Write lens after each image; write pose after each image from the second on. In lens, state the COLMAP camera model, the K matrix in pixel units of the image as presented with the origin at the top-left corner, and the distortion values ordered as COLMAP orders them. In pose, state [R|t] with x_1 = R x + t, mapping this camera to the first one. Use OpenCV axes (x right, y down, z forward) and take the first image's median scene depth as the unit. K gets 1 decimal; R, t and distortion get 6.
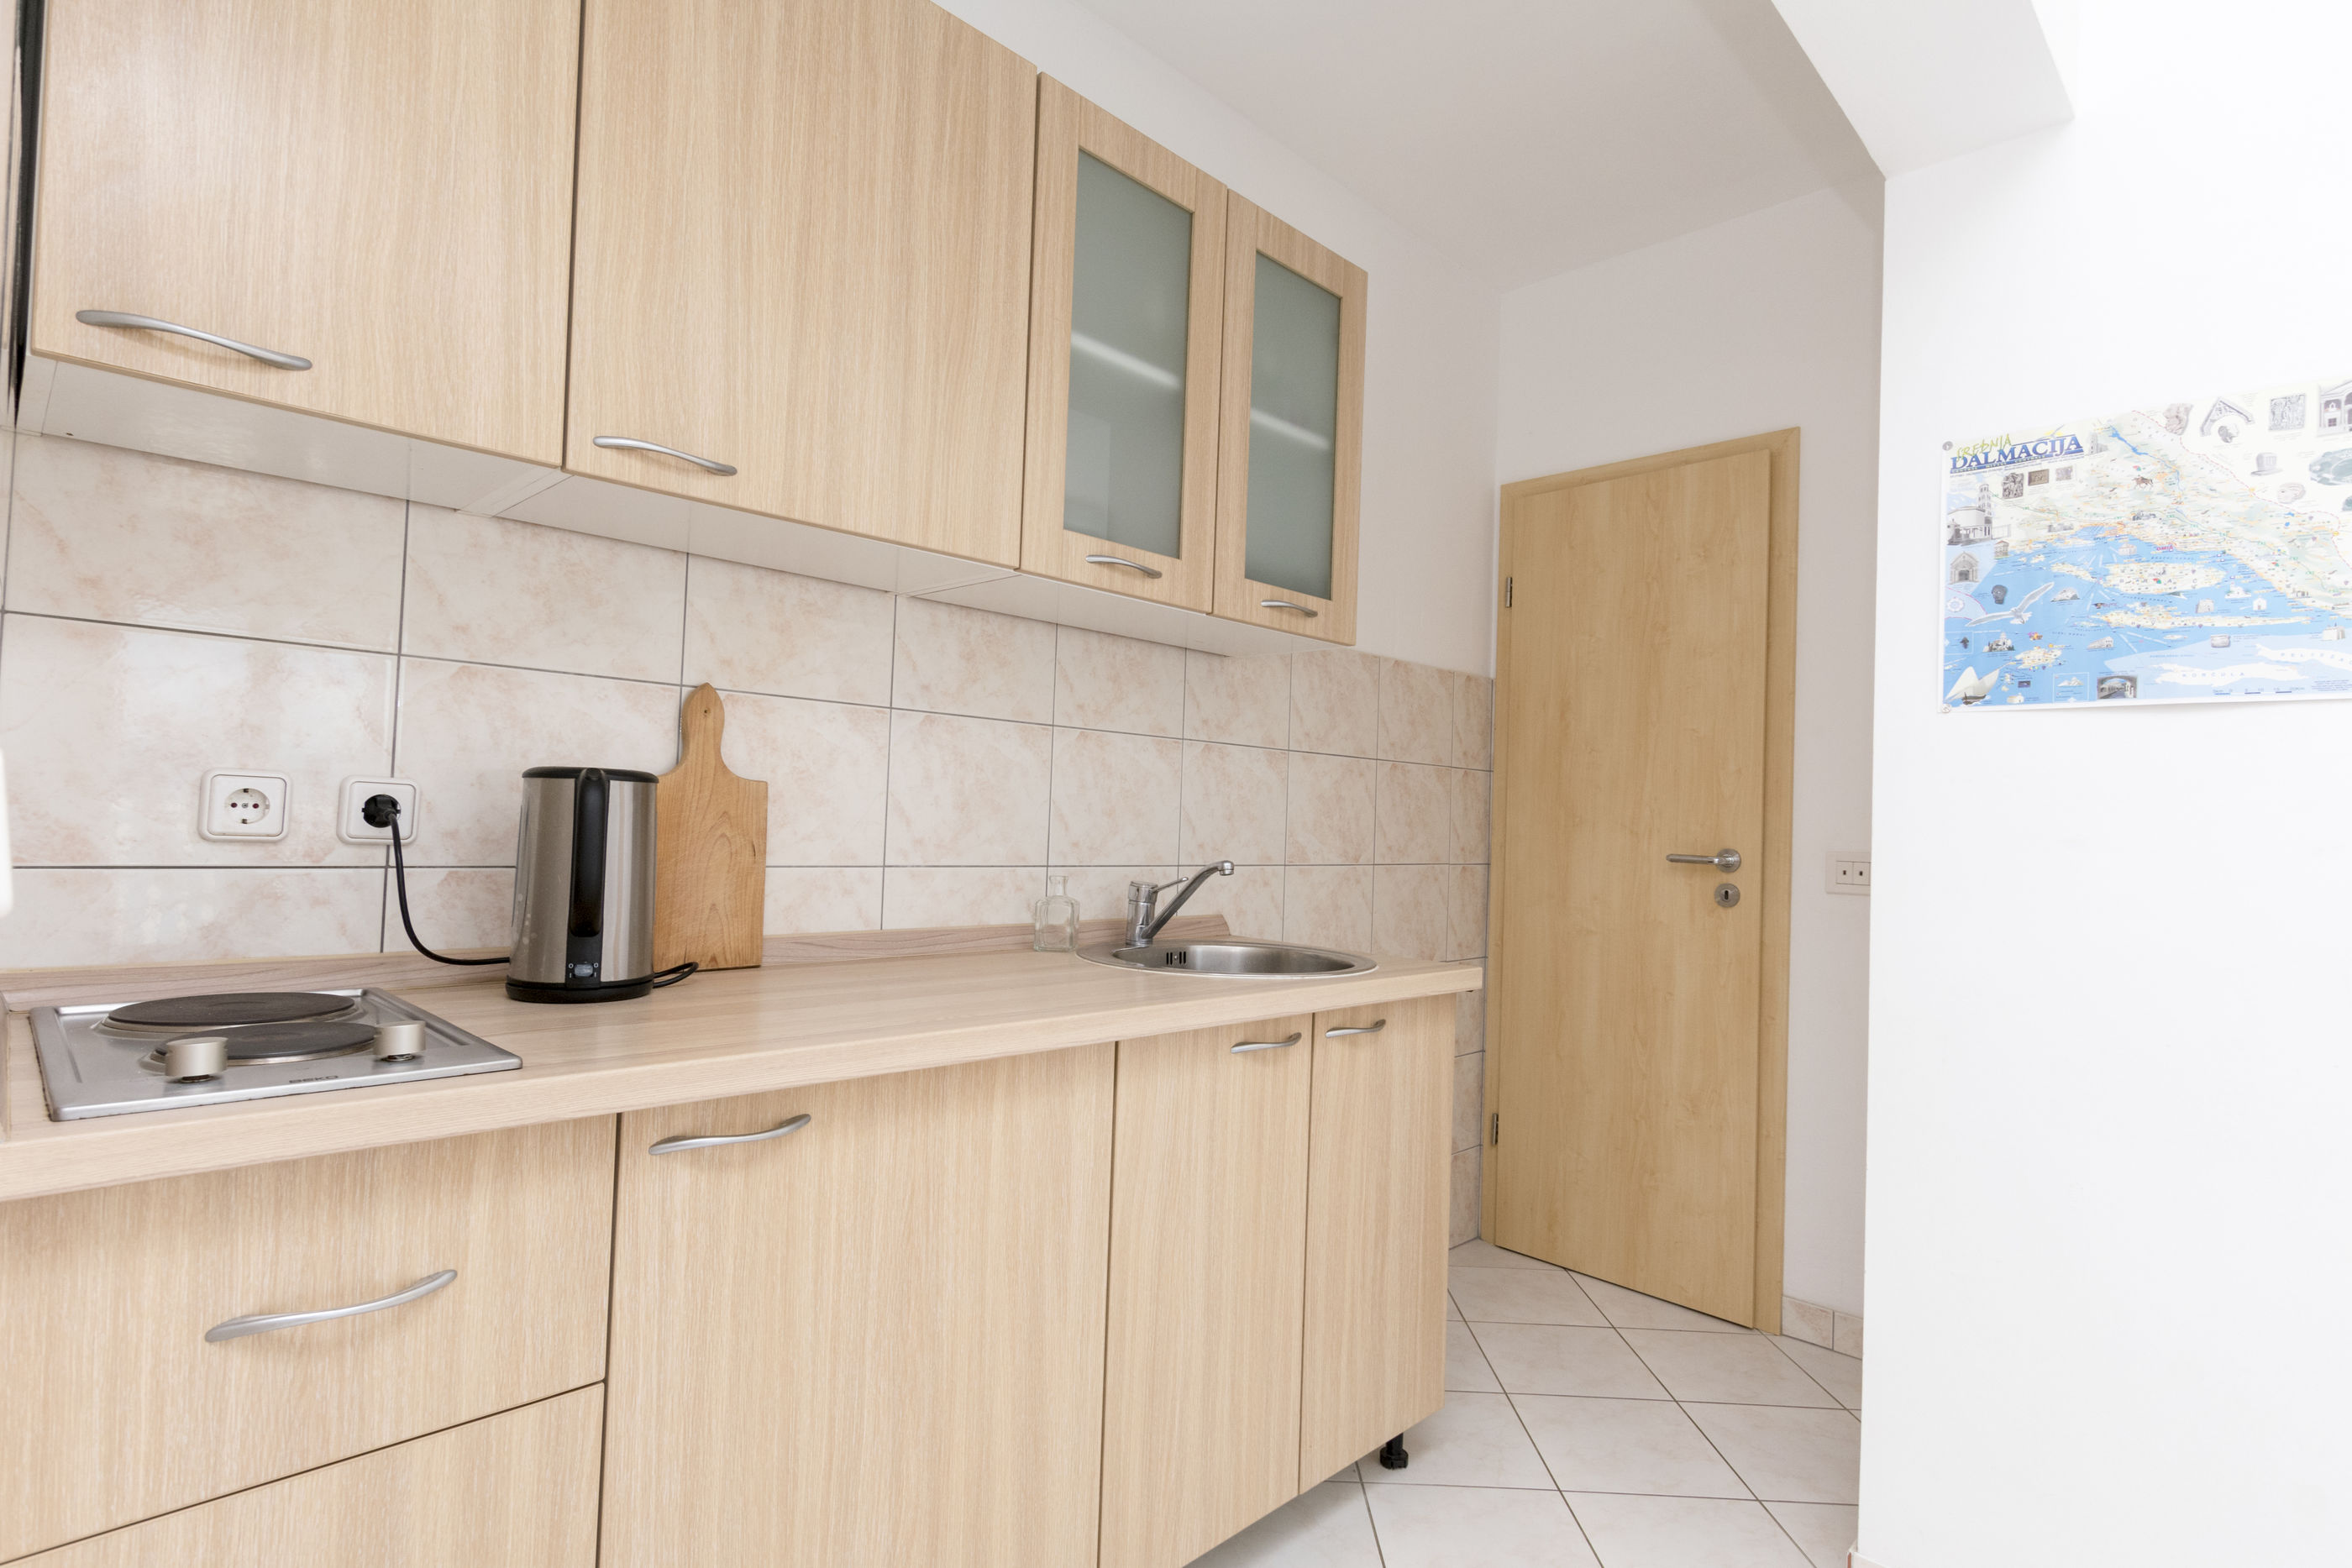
lens RADIAL K [[1168.0, 0, 1183.9], [0, 1168.0, 789.6], [0, 0, 1]] dist [0.005000, -0.001834]
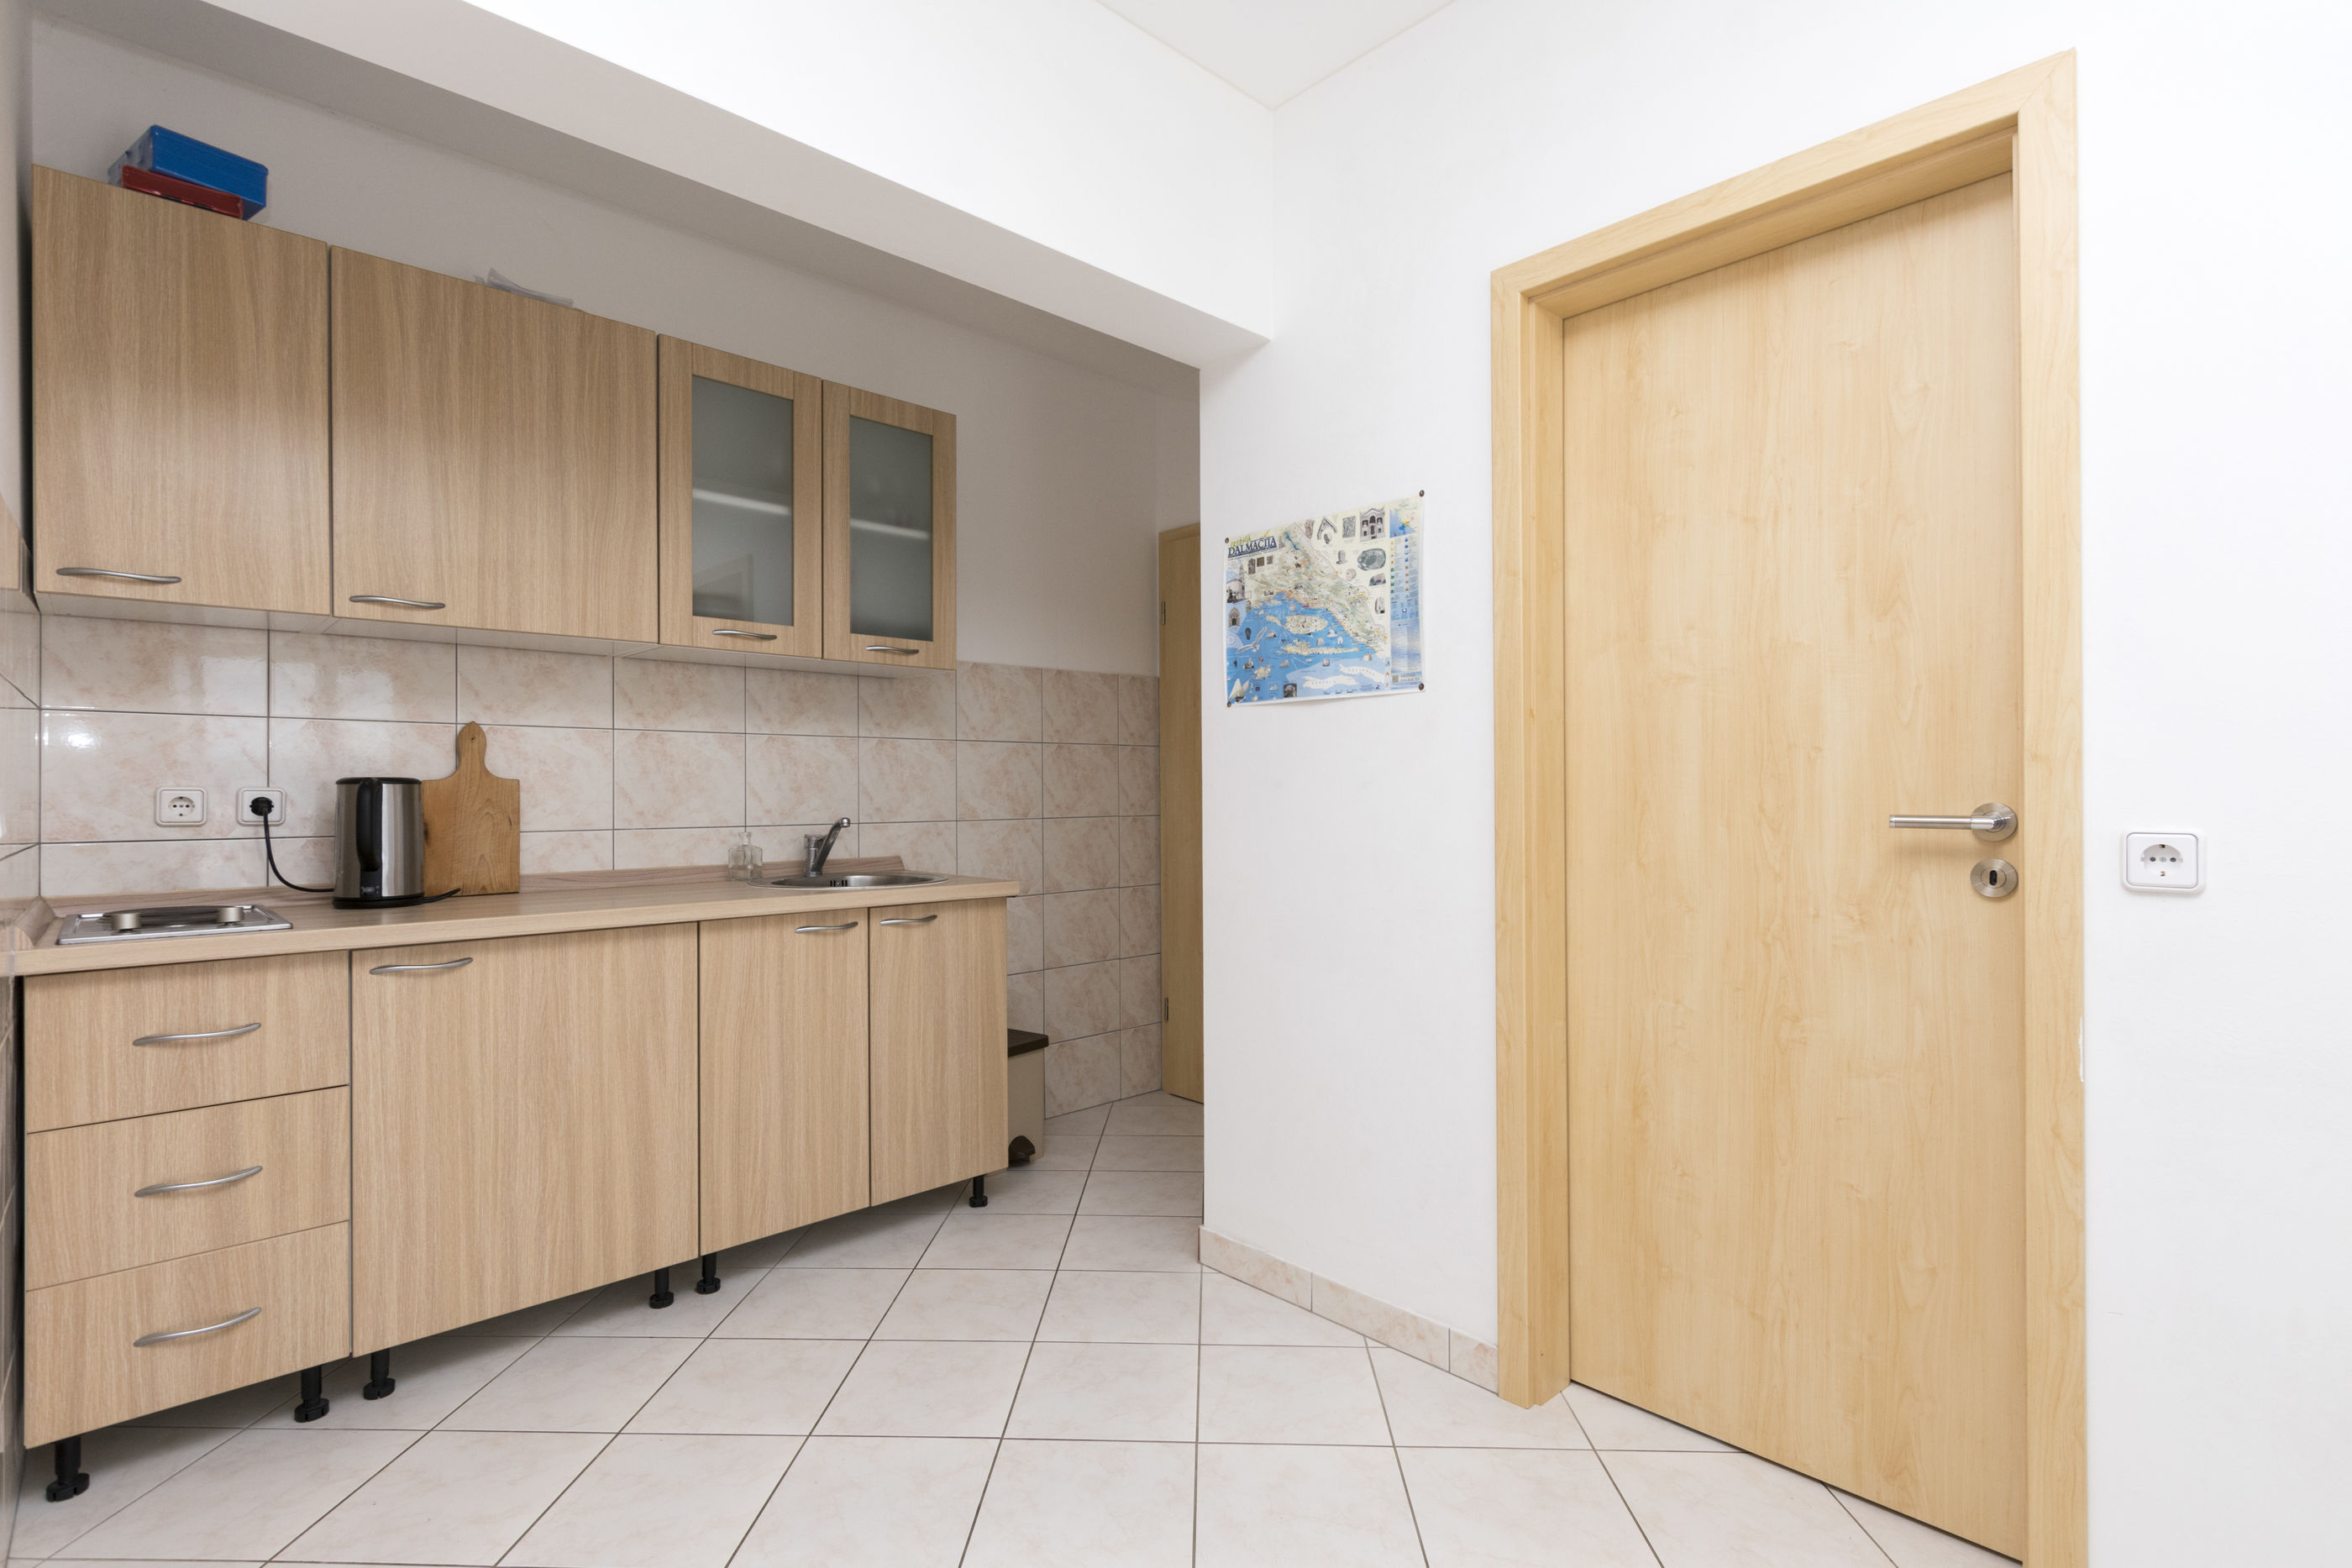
lens RADIAL K [[1091.3, 0, 1177.2], [0, 1091.3, 786.6], [0, 0, 1]] dist [0.000532, -0.001147]
pose [[0.998820, -0.040617, -0.026639, 0.646628], [0.041193, 0.998921, 0.021429, 0.008875], [0.025740, -0.022501, 0.999415, -0.534472]]
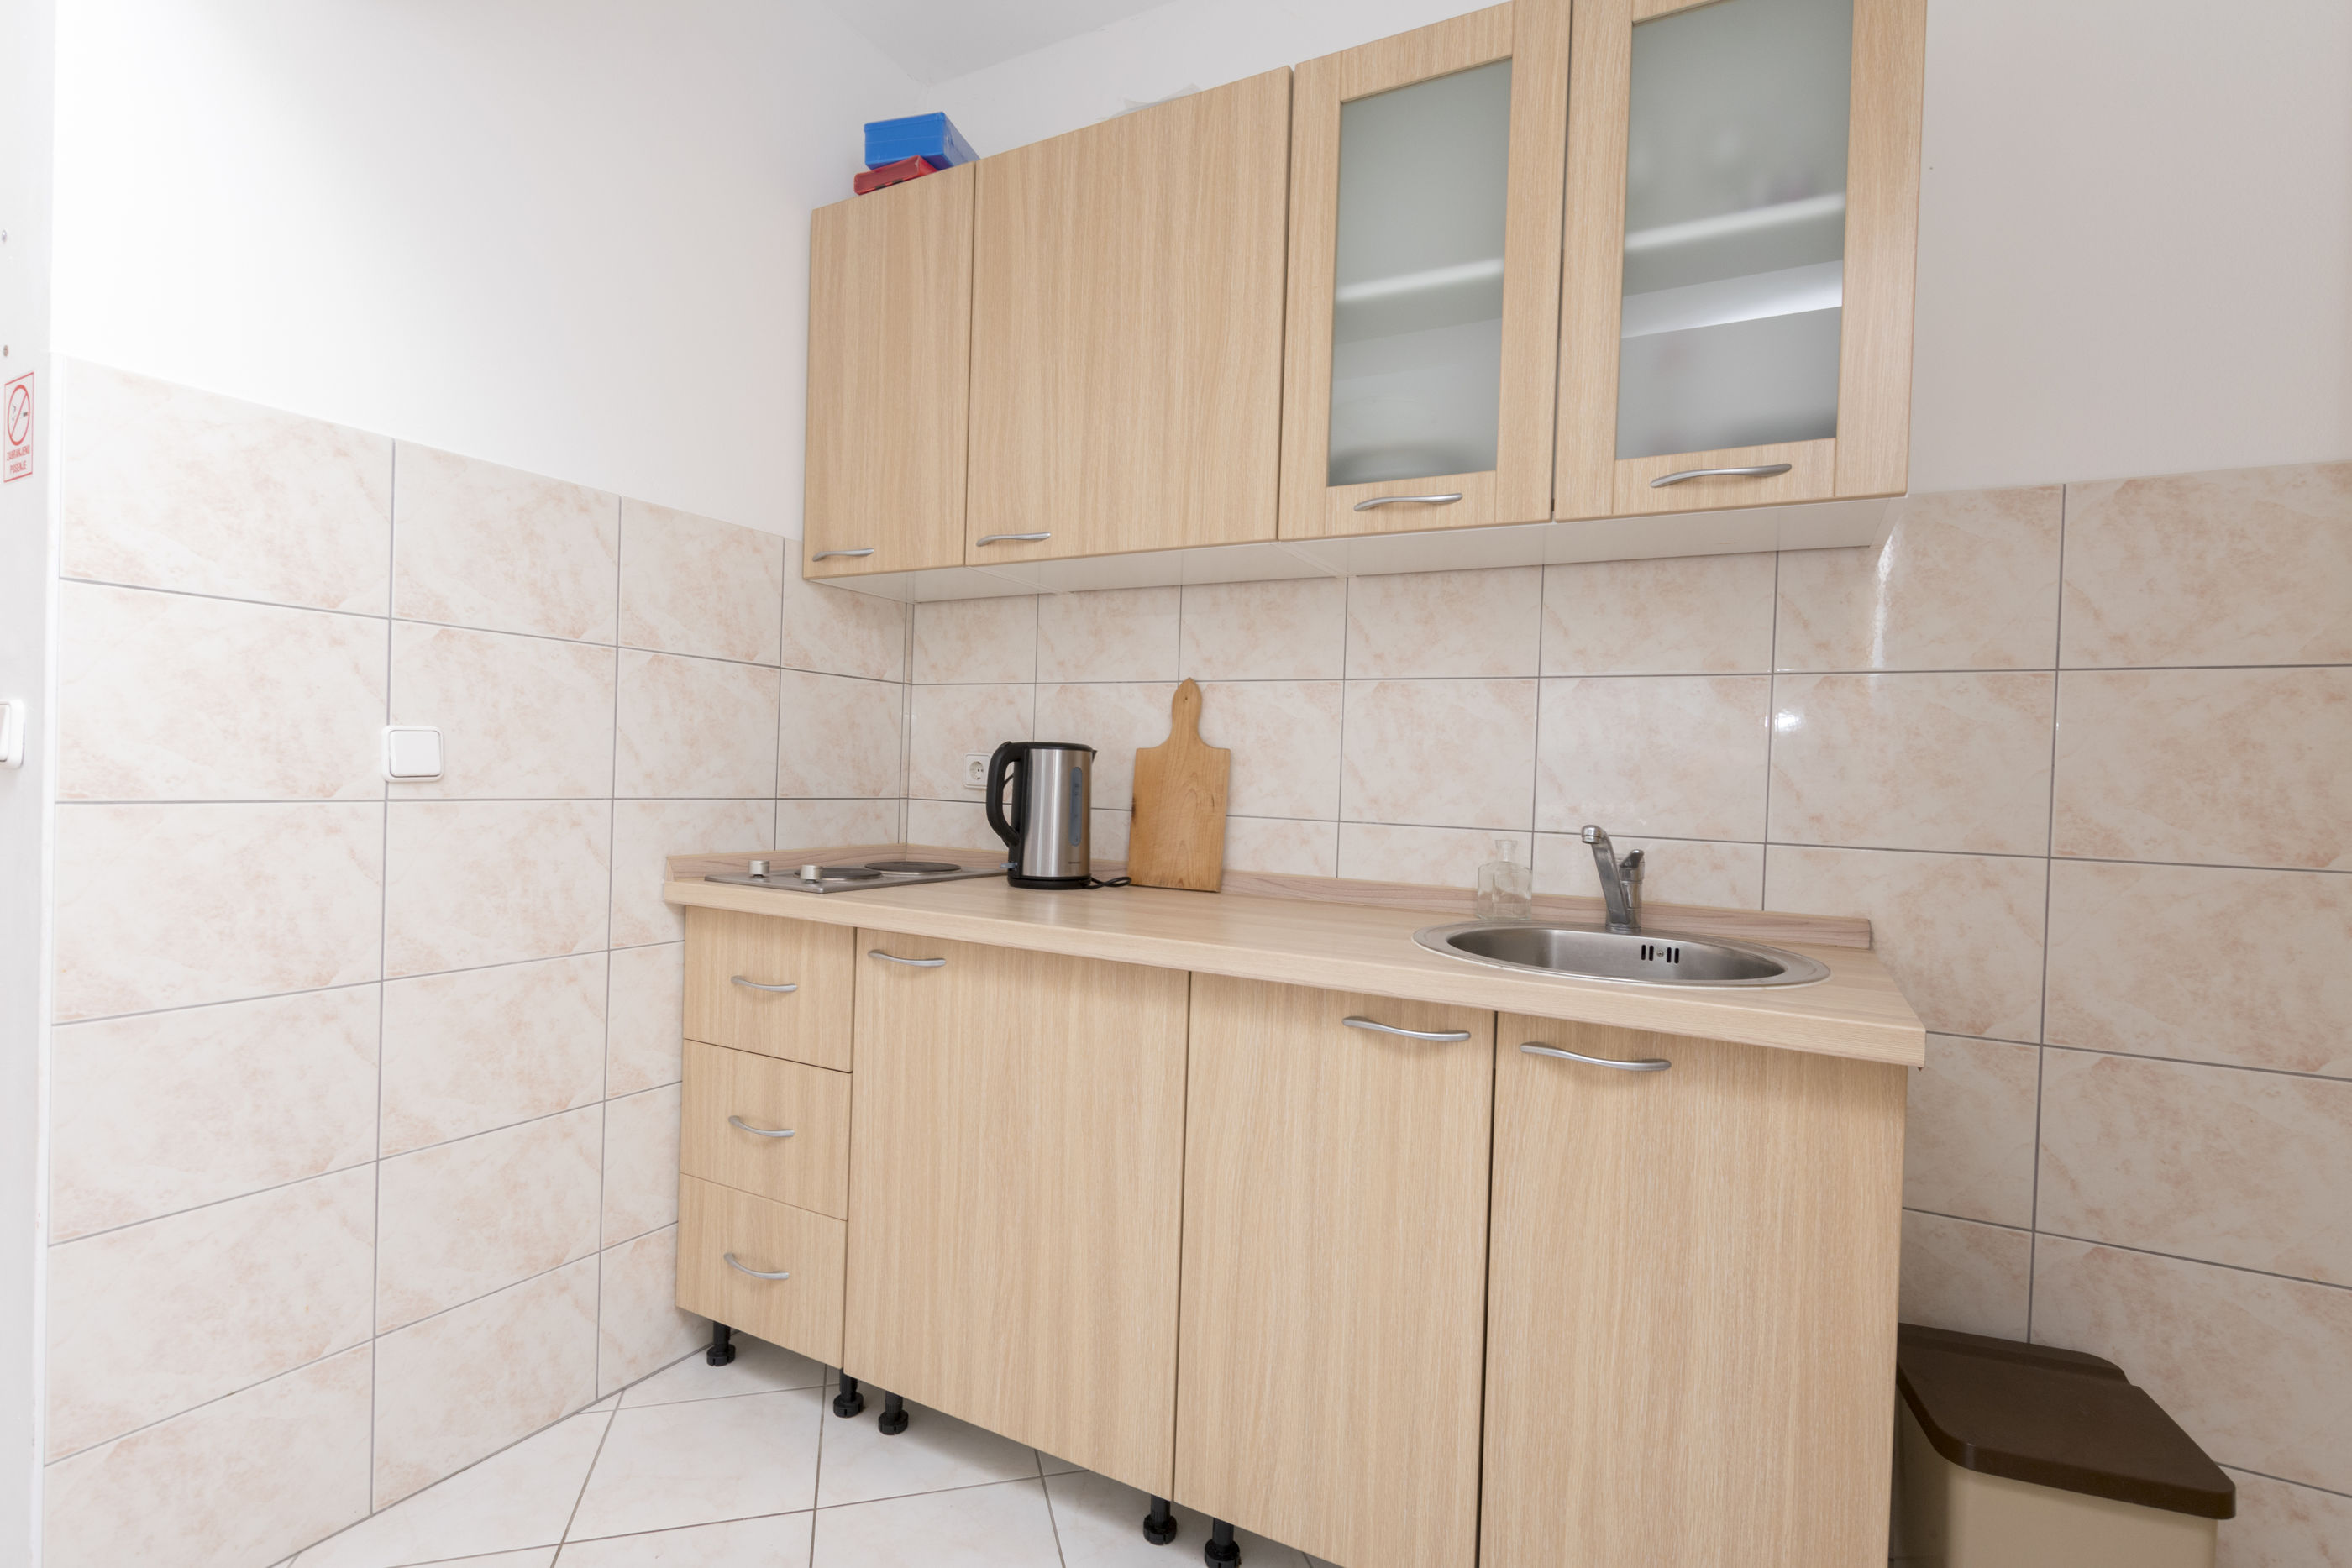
lens RADIAL K [[1091.3, 0, 1182.3], [0, 1091.3, 788.4], [0, 0, 1]] dist [0.000532, -0.001147]
pose [[0.278366, -0.015809, -0.960345, 0.838402], [0.003265, 0.999874, -0.015514, 0.058996], [0.960470, 0.001183, 0.278383, 0.668052]]
